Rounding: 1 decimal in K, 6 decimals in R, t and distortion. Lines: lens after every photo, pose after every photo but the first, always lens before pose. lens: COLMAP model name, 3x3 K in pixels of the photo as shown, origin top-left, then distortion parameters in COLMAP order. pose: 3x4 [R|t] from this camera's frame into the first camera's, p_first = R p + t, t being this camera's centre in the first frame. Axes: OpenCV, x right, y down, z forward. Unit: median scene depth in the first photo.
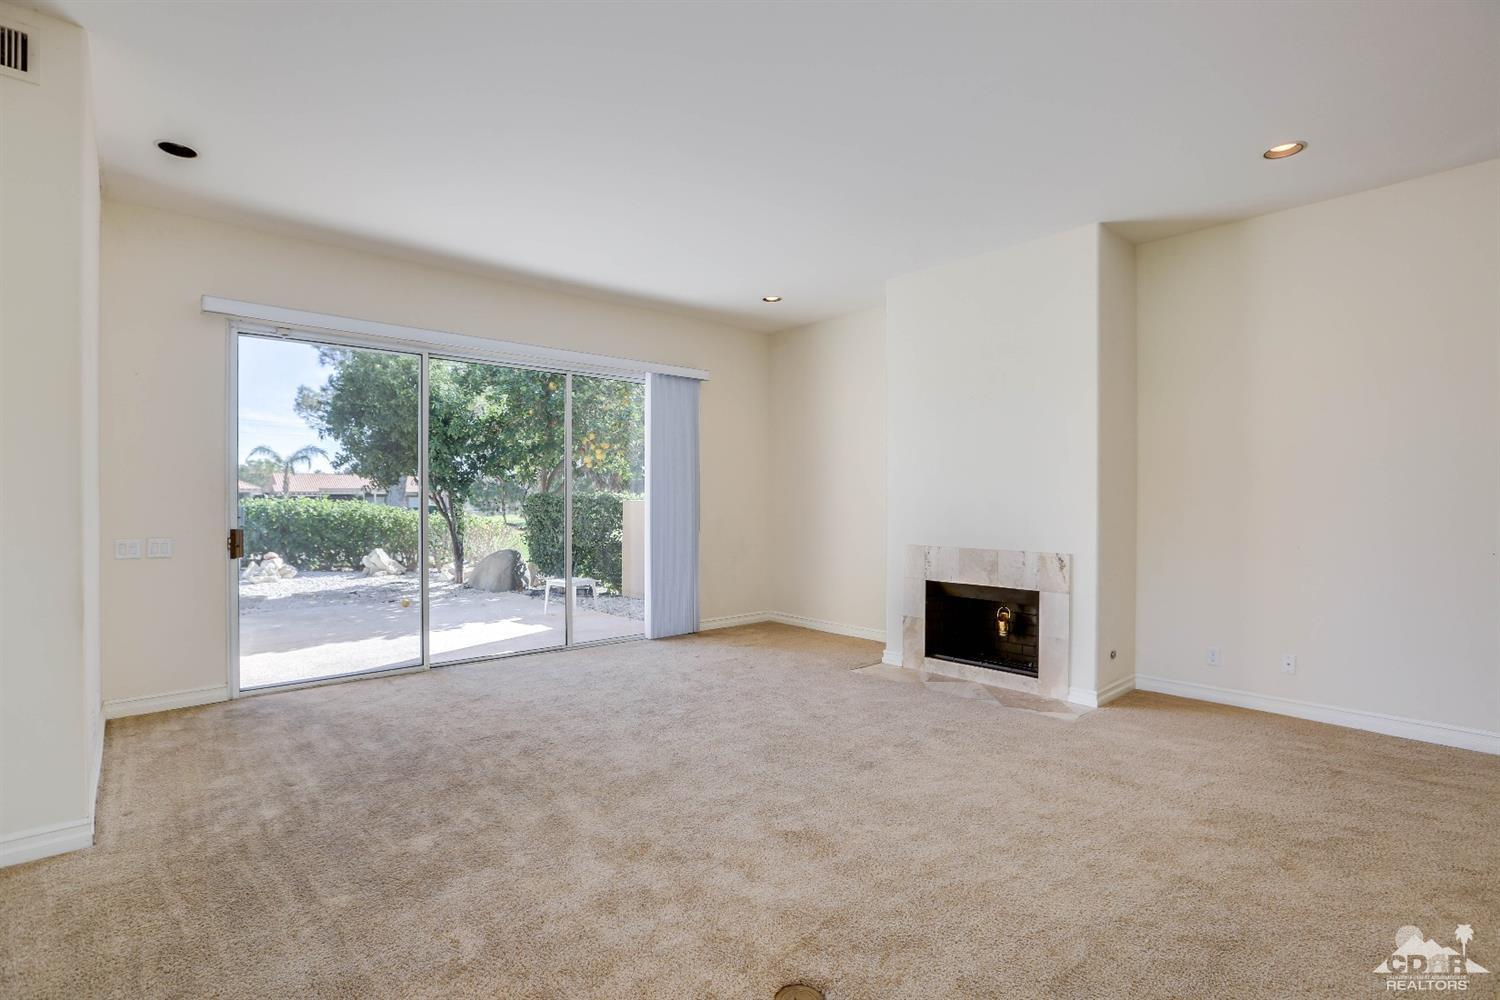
lens RADIAL K [[726.3, 0, 744.7], [0, 726.3, 504.6], [0, 0, 1]] dist [-0.029790, 0.000811]
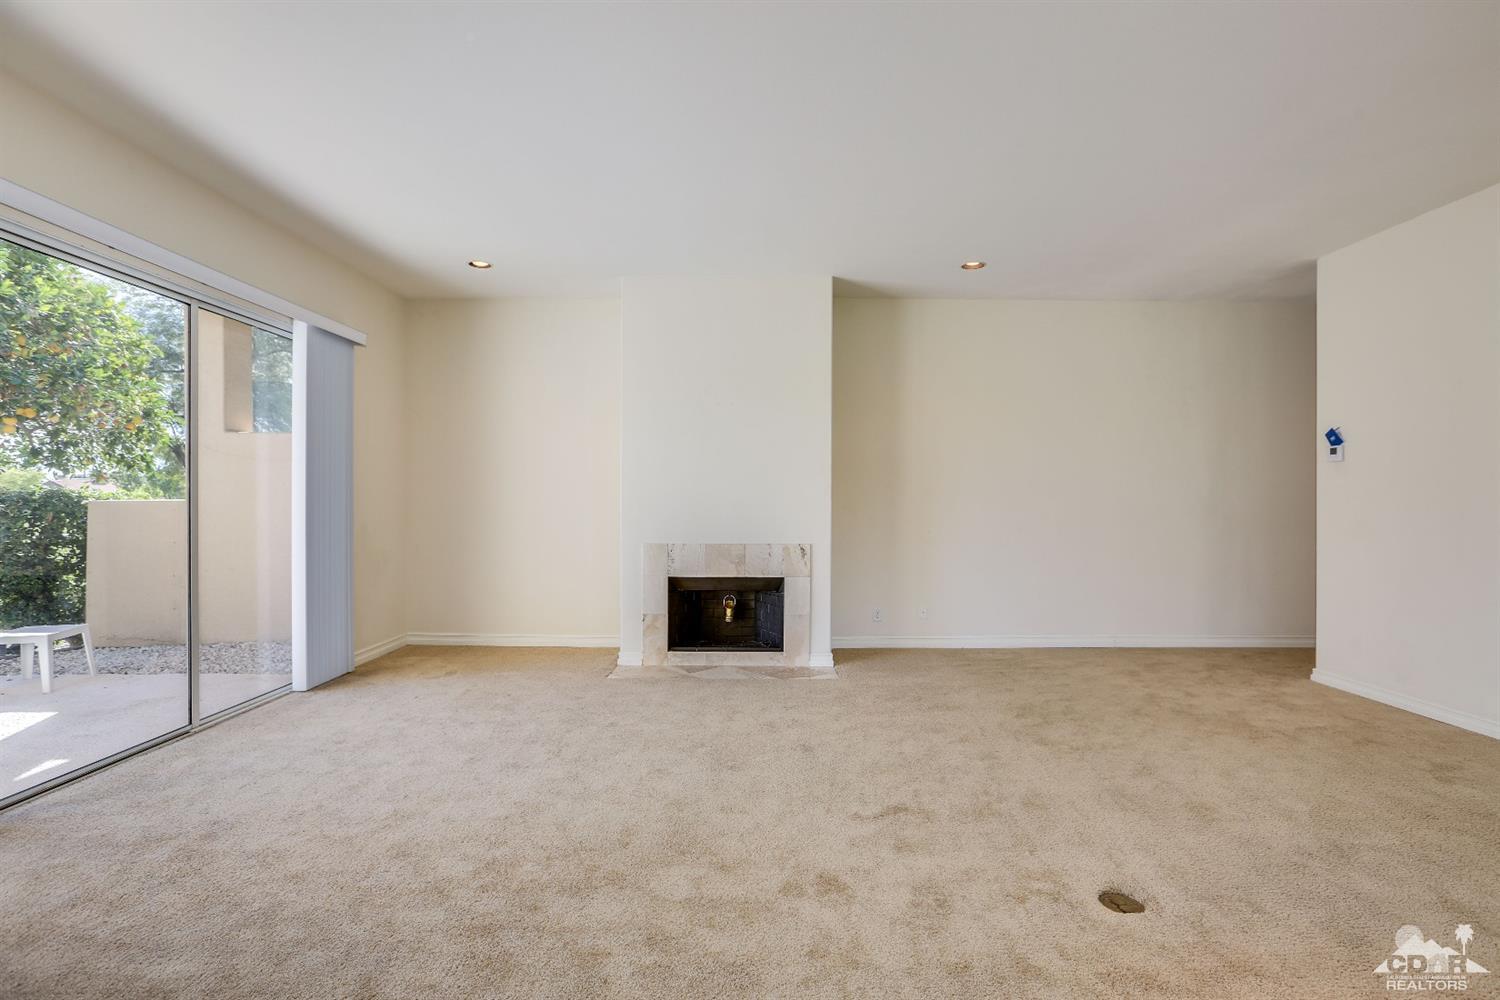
lens RADIAL K [[711.0, 0, 750.0], [0, 711.0, 500.0], [0, 0, 1]] dist [-0.010897, 0.000297]
pose [[0.665550, 0.002367, 0.746349, -0.445603], [0.003609, 0.999973, -0.006389, 0.001410], [-0.746344, 0.006946, 0.665524, 0.244708]]
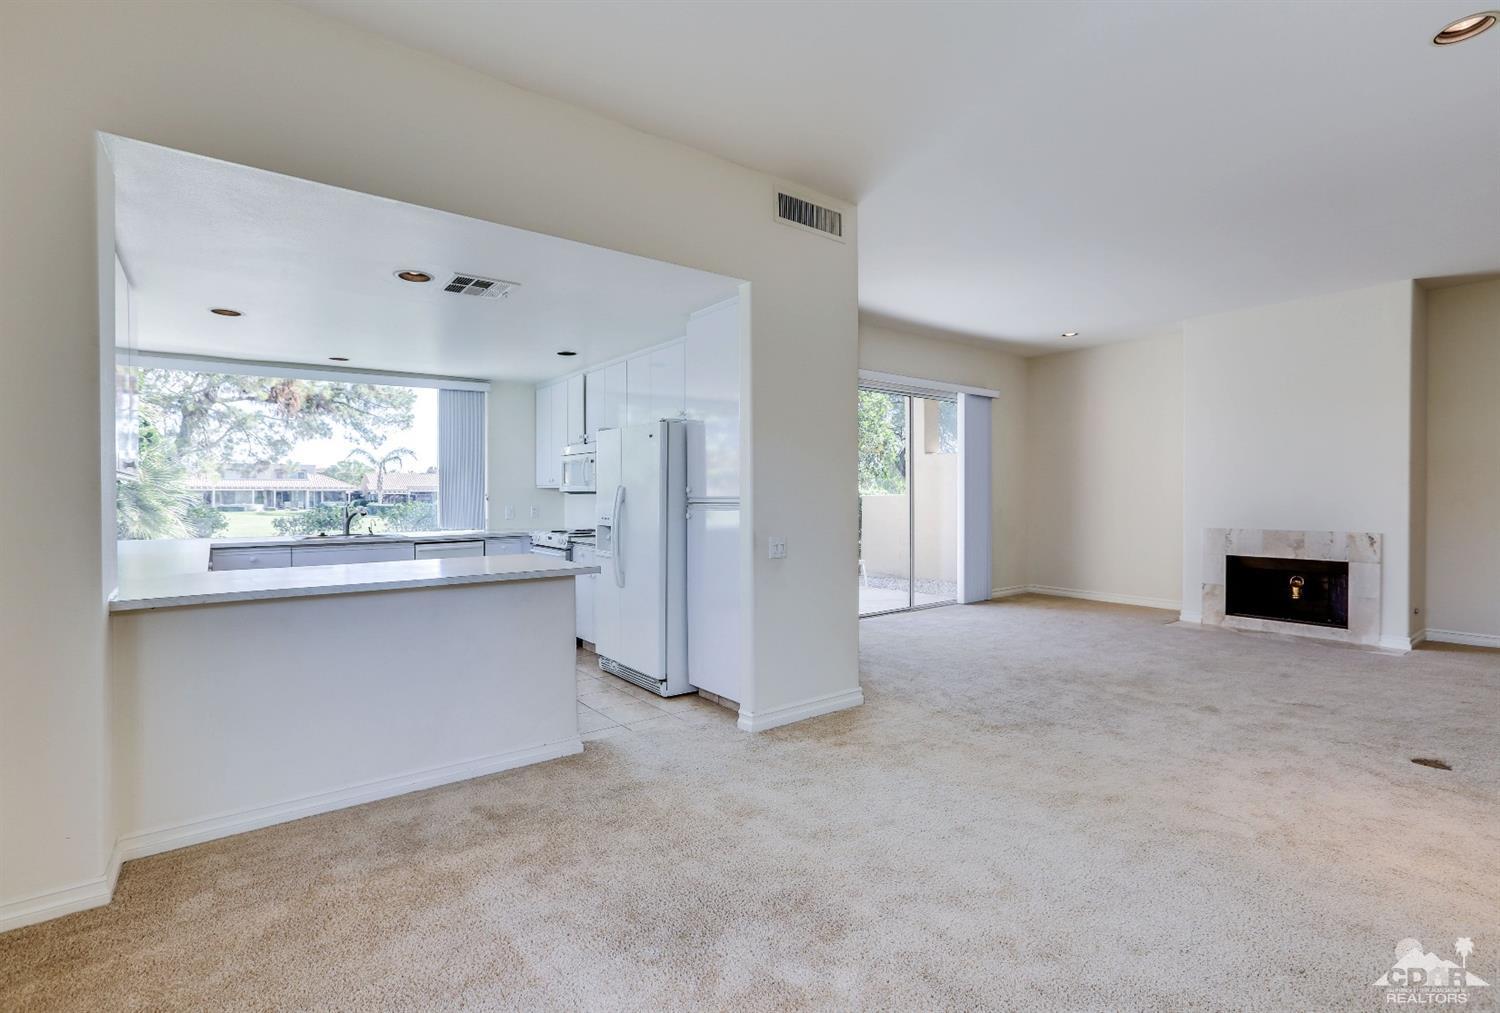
lens RADIAL K [[699.9, 0, 714.5], [0, 699.9, 501.5], [0, 0, 1]] dist [-0.001493, 0.000609]
pose [[0.995932, -0.002763, -0.090068, -0.560977], [0.002907, 0.999995, 0.001464, 0.004833], [0.090064, -0.001720, 0.995935, -0.327913]]
